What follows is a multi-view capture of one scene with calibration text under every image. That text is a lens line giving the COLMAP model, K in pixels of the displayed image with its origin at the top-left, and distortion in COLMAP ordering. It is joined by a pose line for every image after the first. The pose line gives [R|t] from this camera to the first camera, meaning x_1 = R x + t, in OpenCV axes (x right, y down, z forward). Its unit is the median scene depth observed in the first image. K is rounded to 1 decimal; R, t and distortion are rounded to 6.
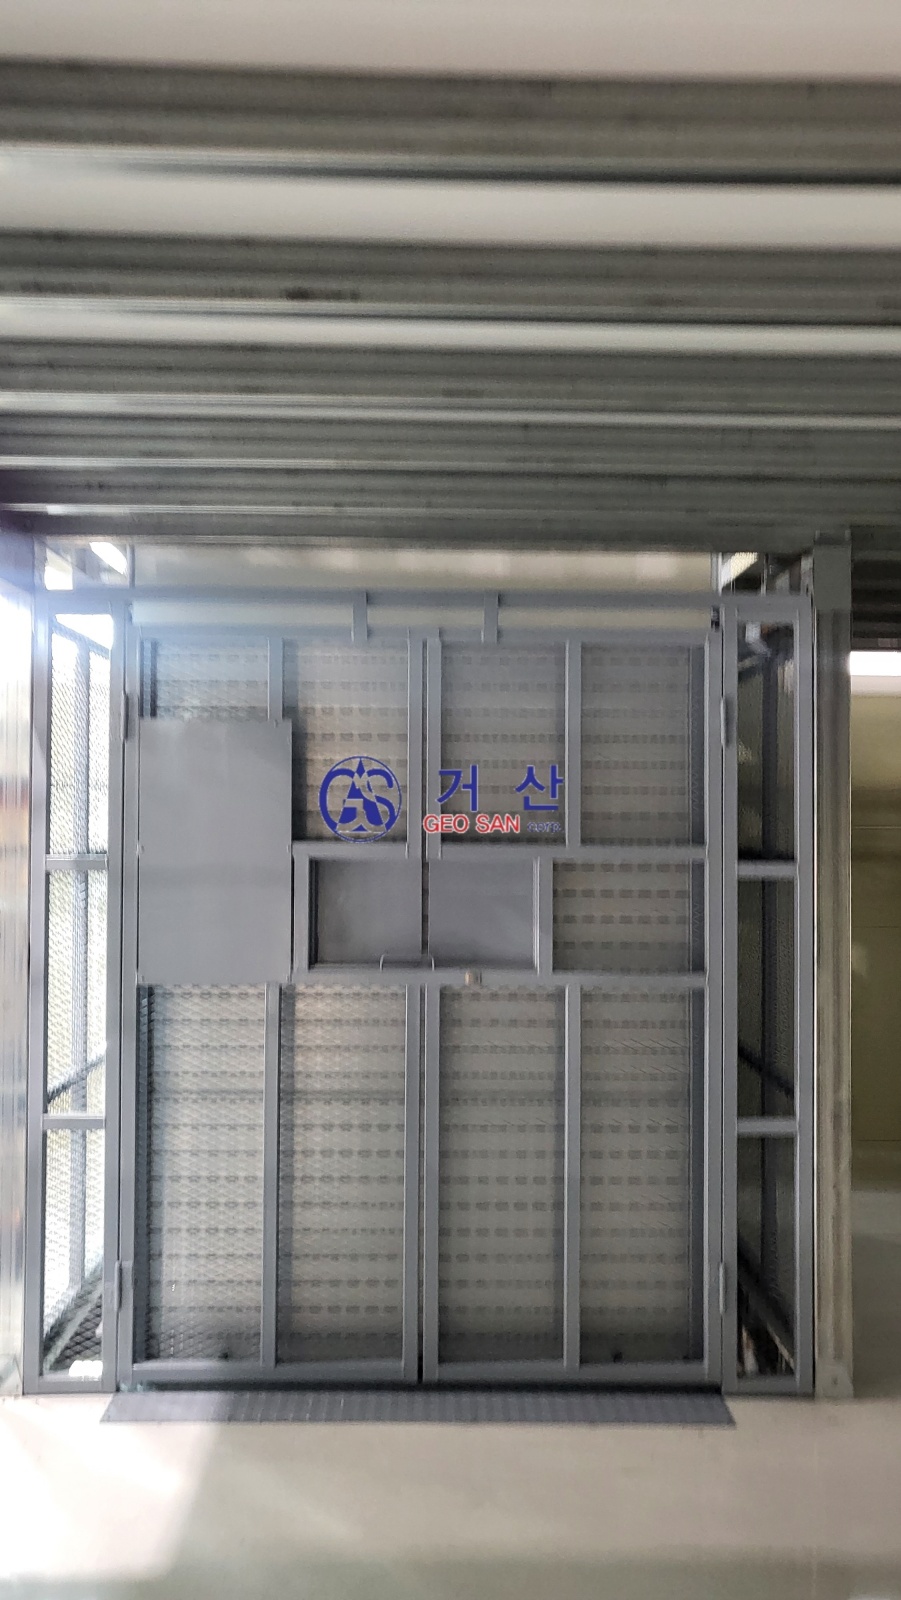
lens RADIAL K [[1229.0, 0, 450.5], [0, 1229.0, 800.0], [0, 0, 1]] dist [0.000176, -0.000482]
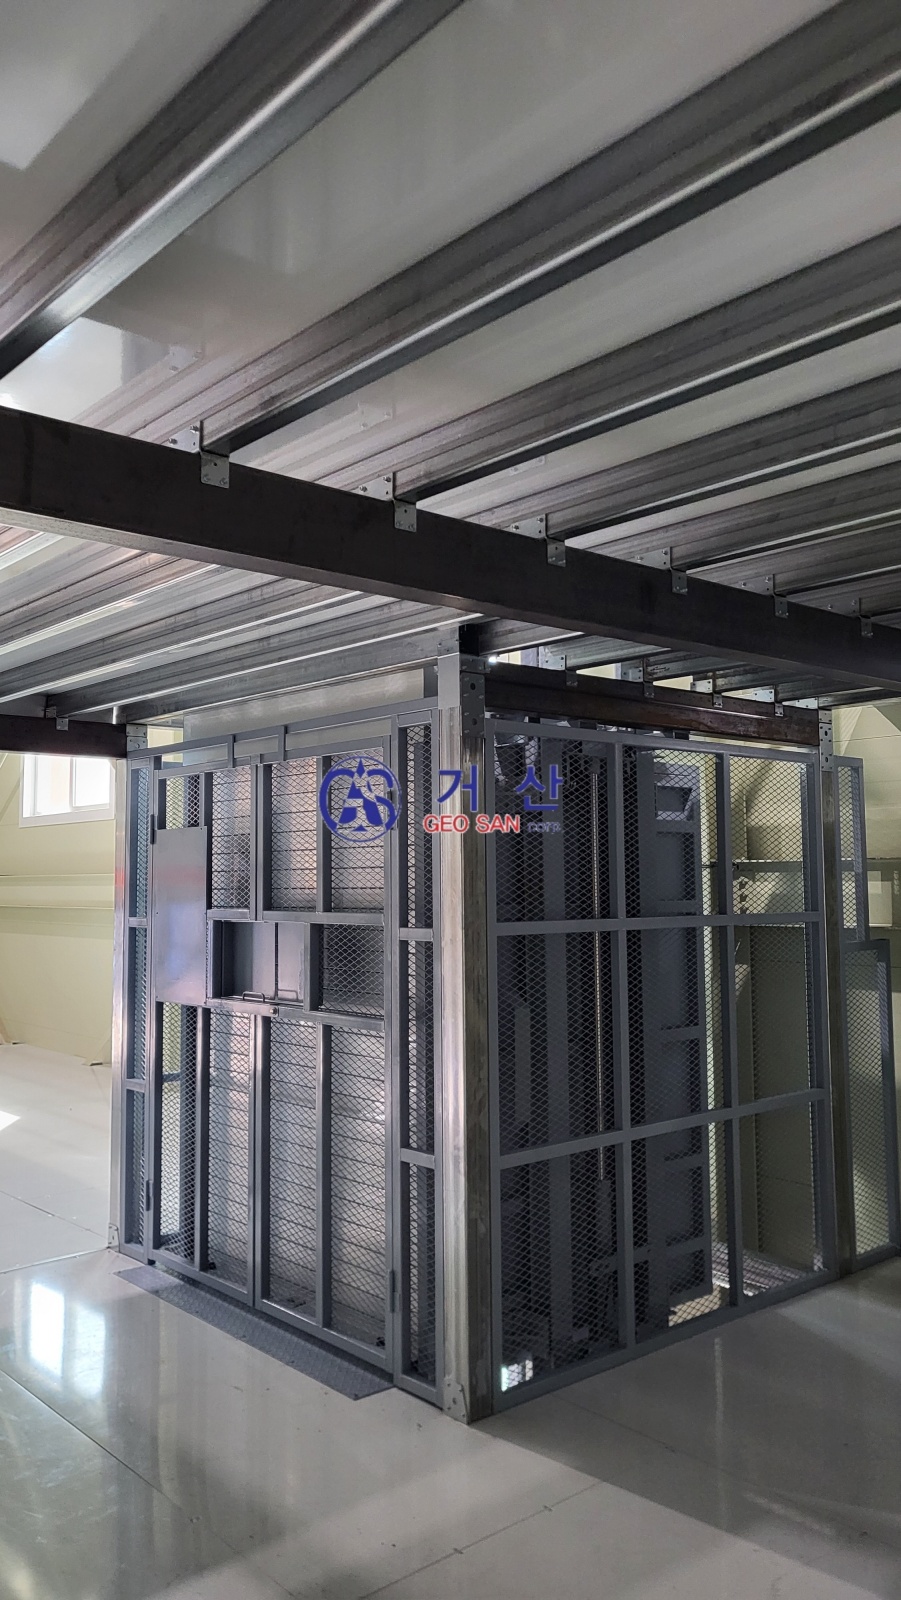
lens RADIAL K [[1229.0, 0, 450.5], [0, 1229.0, 800.0], [0, 0, 1]] dist [0.000176, -0.000482]
pose [[0.650613, -0.061505, -0.756915, 1.178799], [0.017439, 0.997662, -0.066078, 0.006164], [0.759209, 0.029791, 0.650164, 0.262547]]
